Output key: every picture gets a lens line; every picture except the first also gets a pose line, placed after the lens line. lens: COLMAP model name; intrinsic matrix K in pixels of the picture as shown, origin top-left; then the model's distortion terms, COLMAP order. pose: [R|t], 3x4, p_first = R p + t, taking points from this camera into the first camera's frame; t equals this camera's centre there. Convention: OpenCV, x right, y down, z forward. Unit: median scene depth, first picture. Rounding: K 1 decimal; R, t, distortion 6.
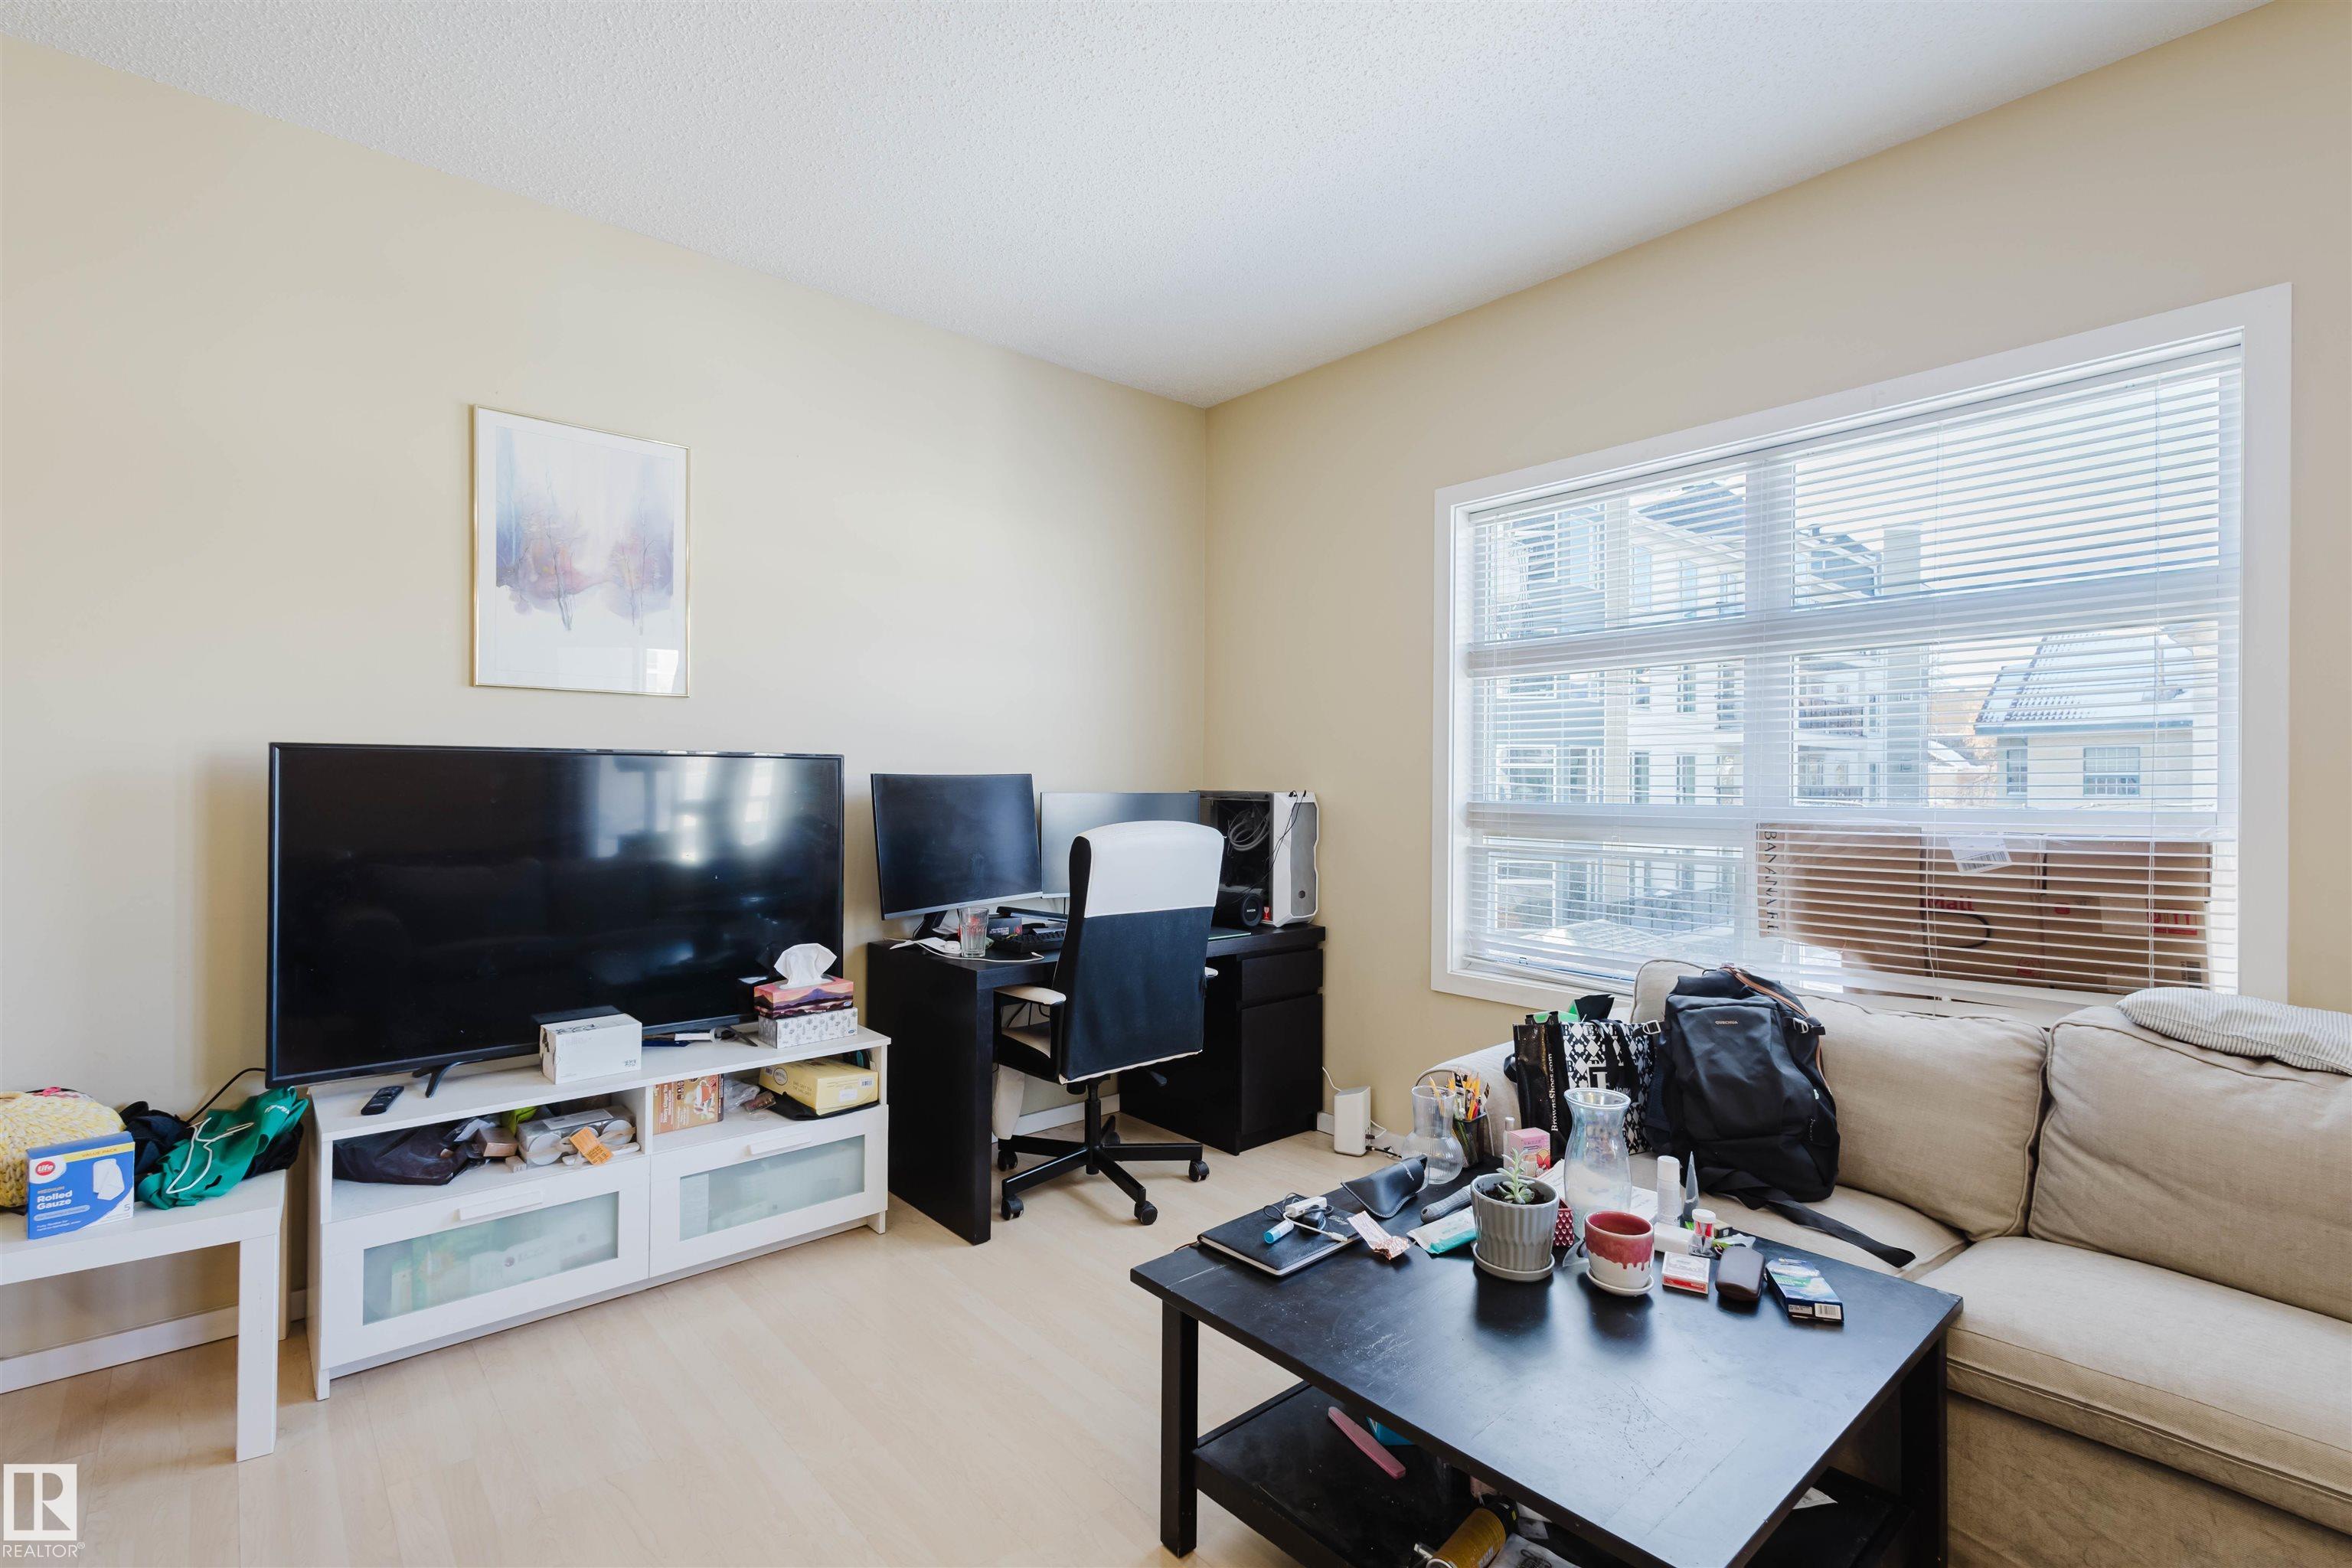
lens RADIAL K [[1088.1, 0, 1169.8], [0, 1088.1, 773.2], [0, 0, 1]] dist [0.012169, -0.002618]
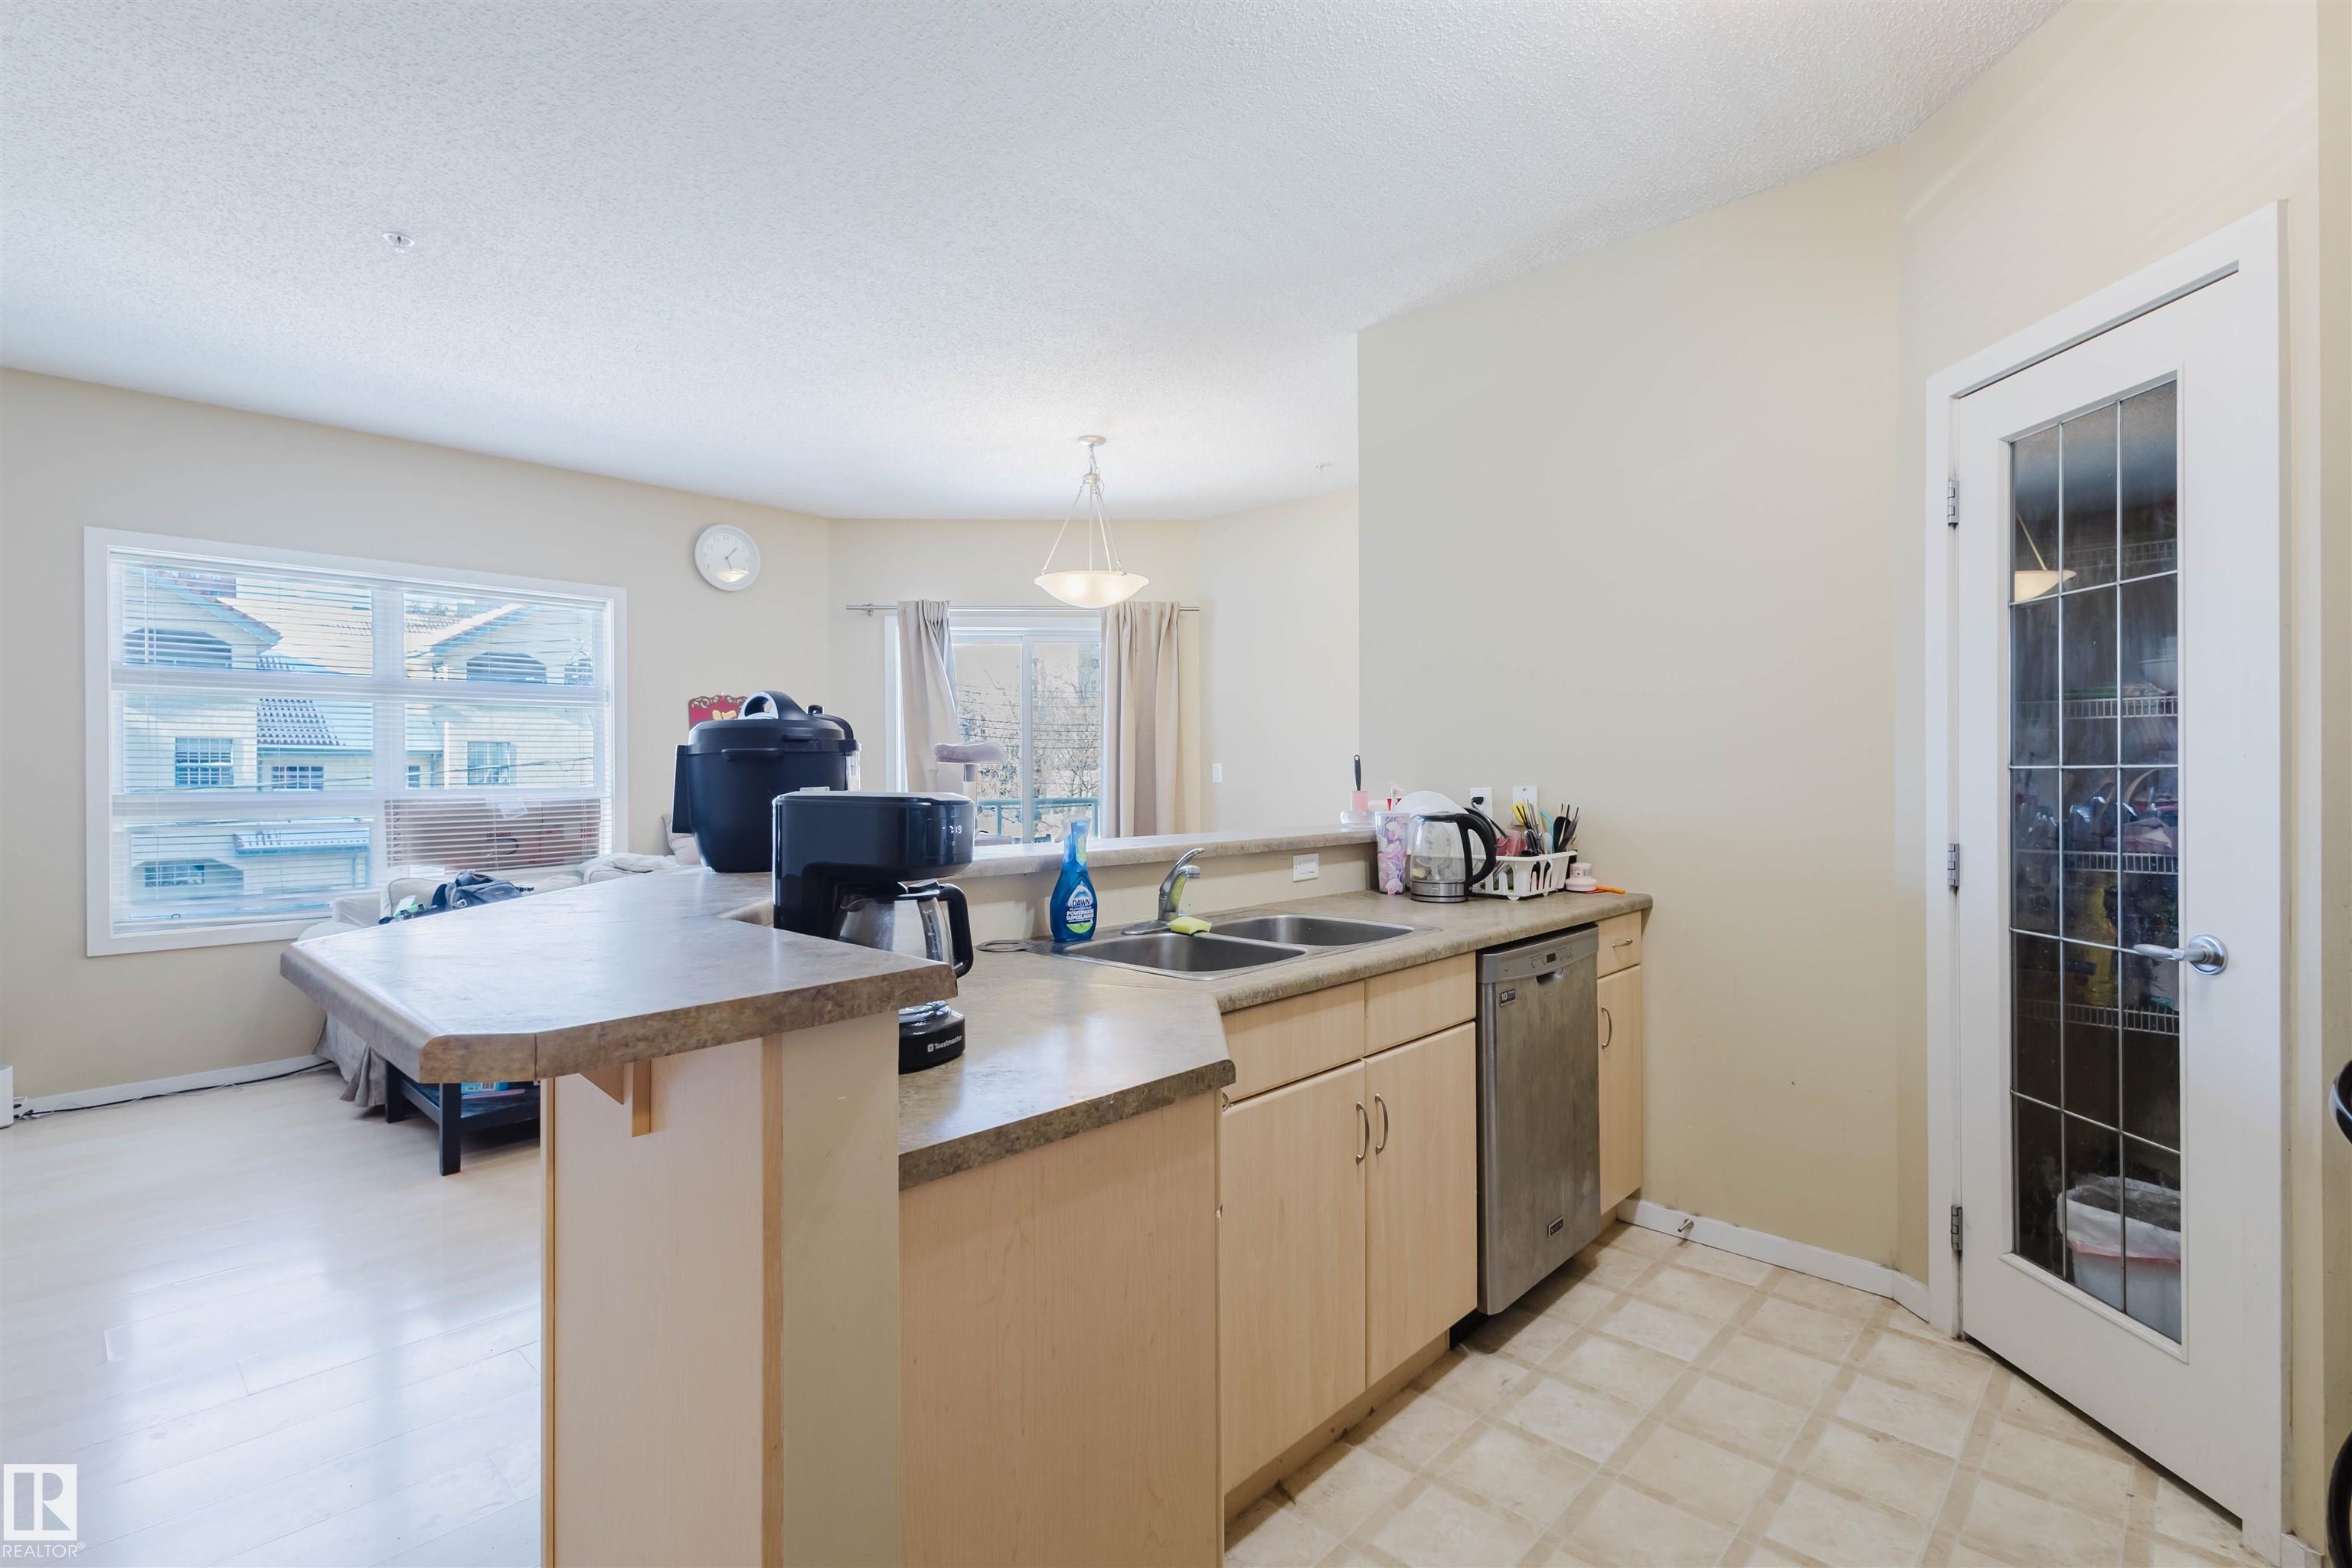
lens RADIAL K [[1088.1, 0, 1169.9], [0, 1088.1, 775.5], [0, 0, 1]] dist [0.012169, -0.002618]
pose [[-0.102662, -0.006954, 0.994692, -1.445470], [-0.004165, 0.999970, 0.006561, -0.010391], [-0.994708, -0.003470, -0.102688, -0.041013]]
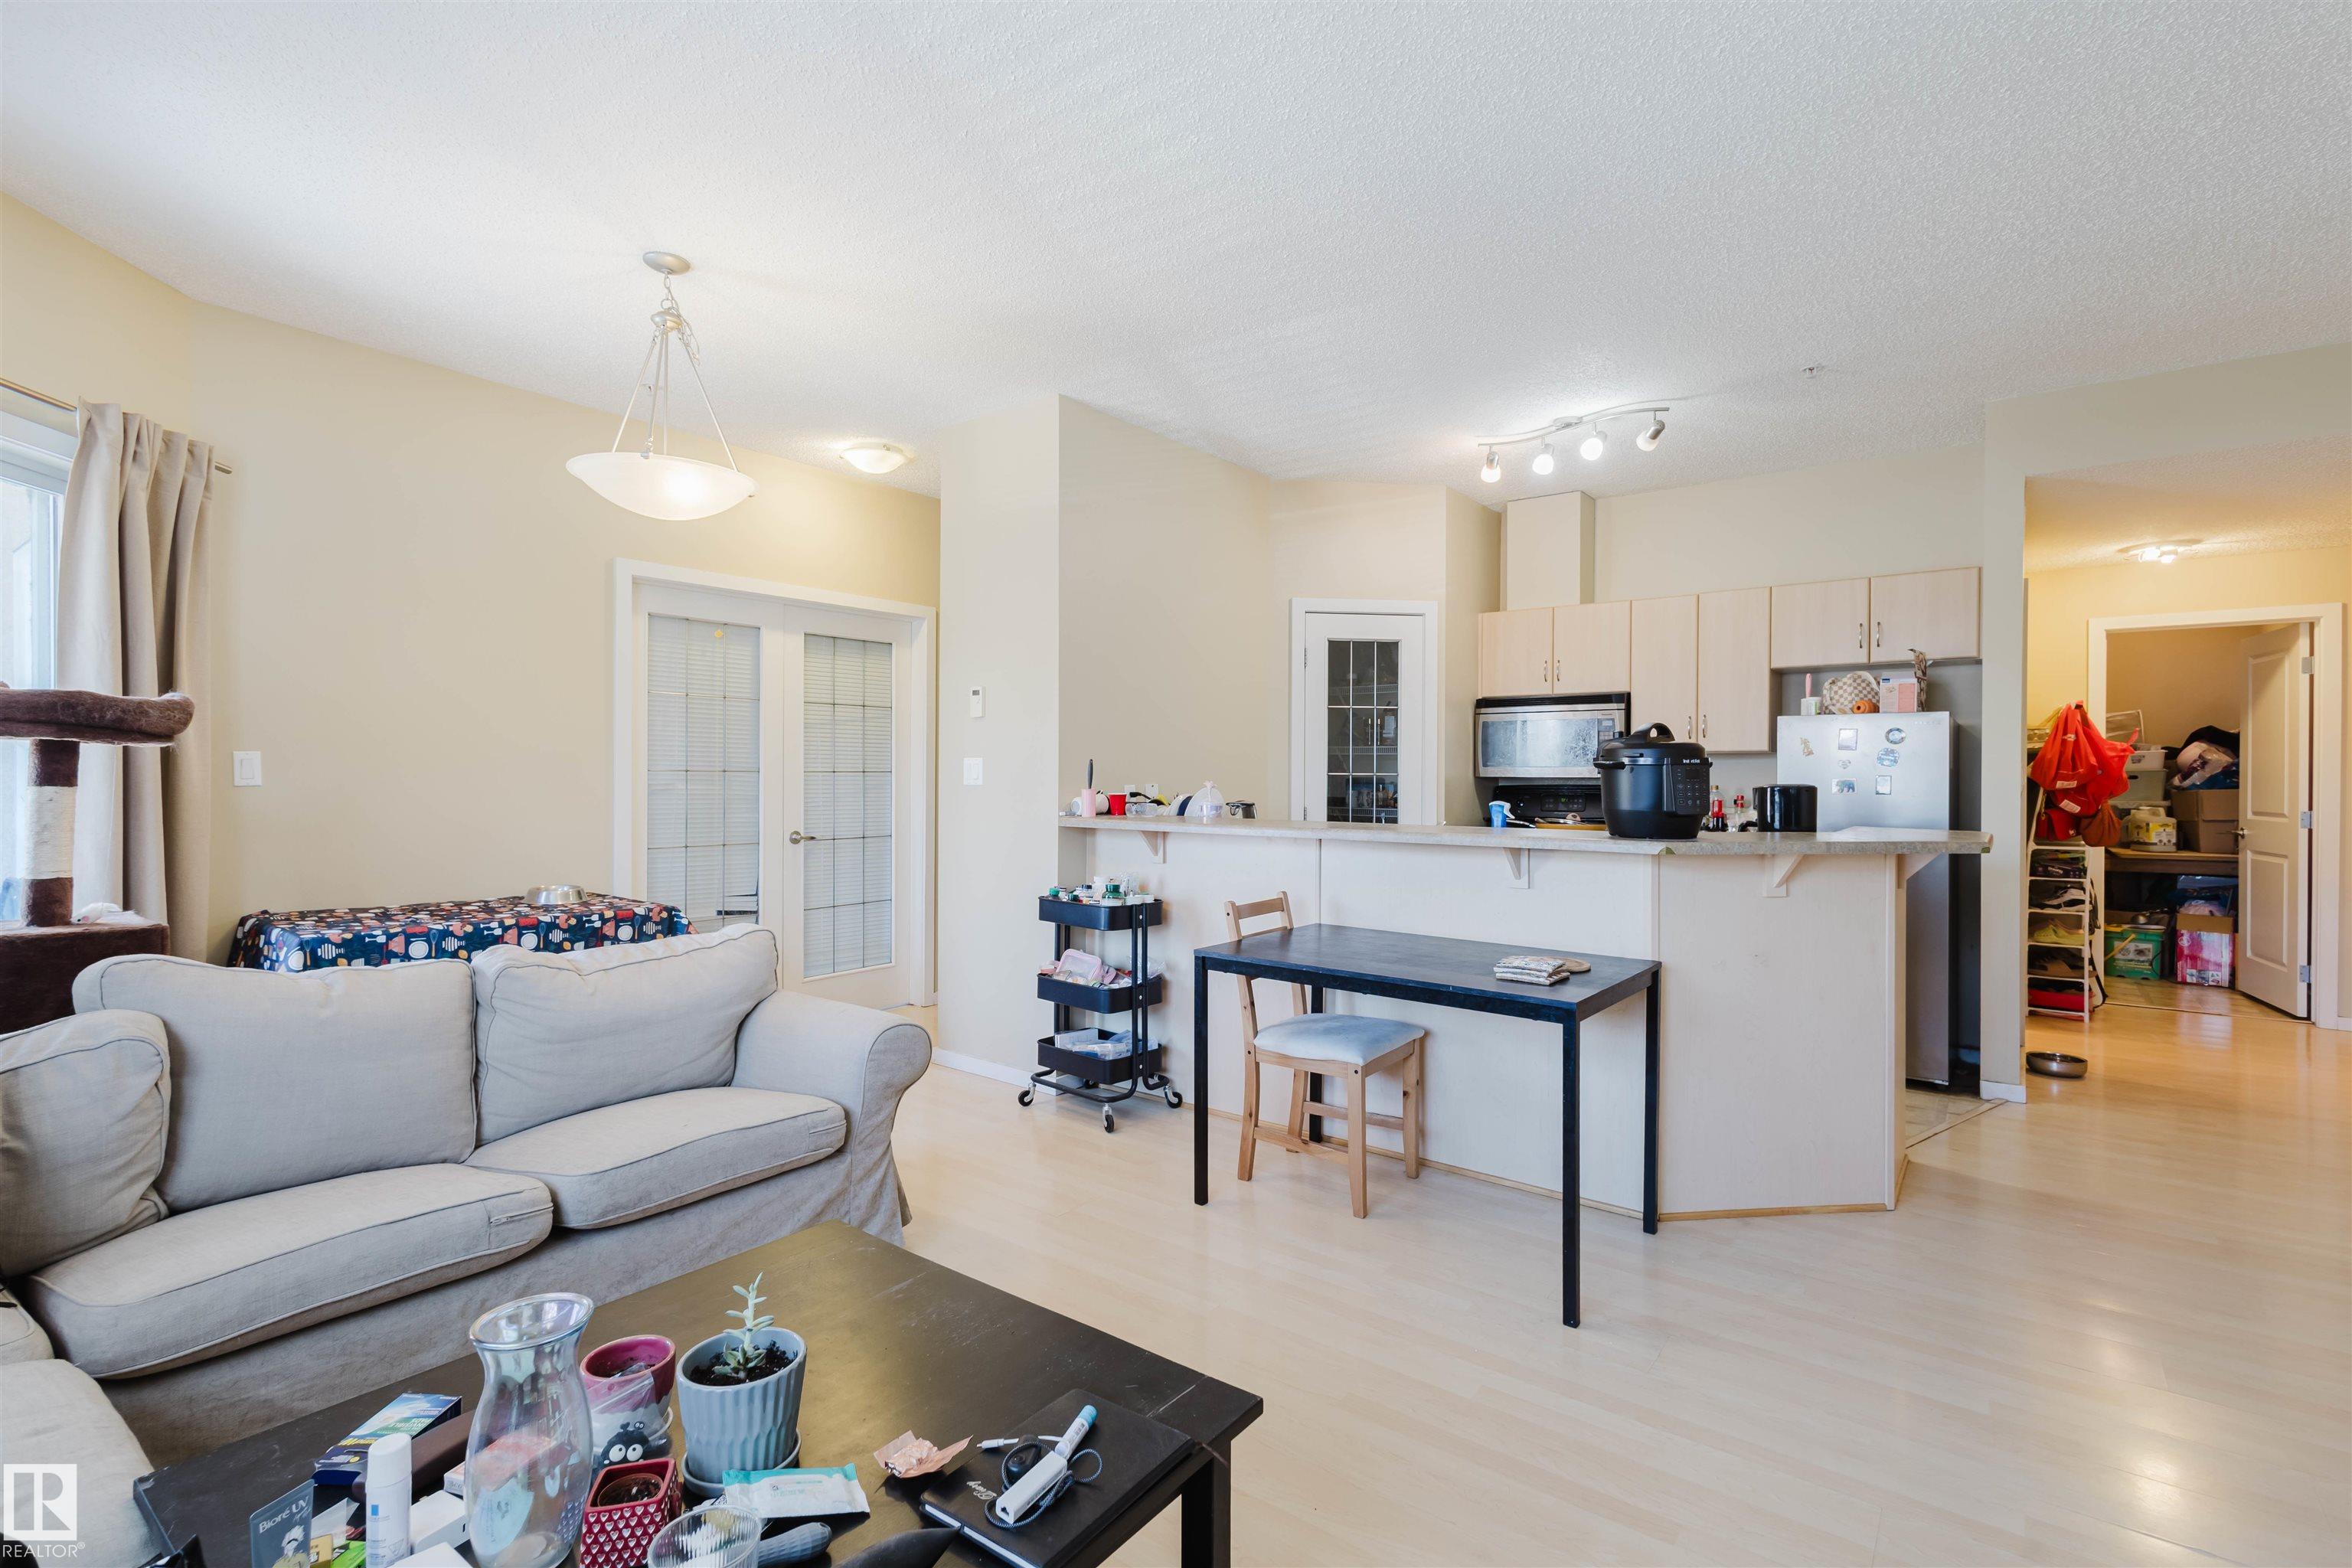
lens RADIAL K [[1088.1, 0, 1169.1], [0, 1088.1, 781.4], [0, 0, 1]] dist [0.012169, -0.002618]
pose [[-0.979894, -0.007965, -0.199362, 0.128689], [-0.008174, 0.999967, 0.000229, 0.005616], [0.199353, 0.001854, -0.979926, 1.223940]]
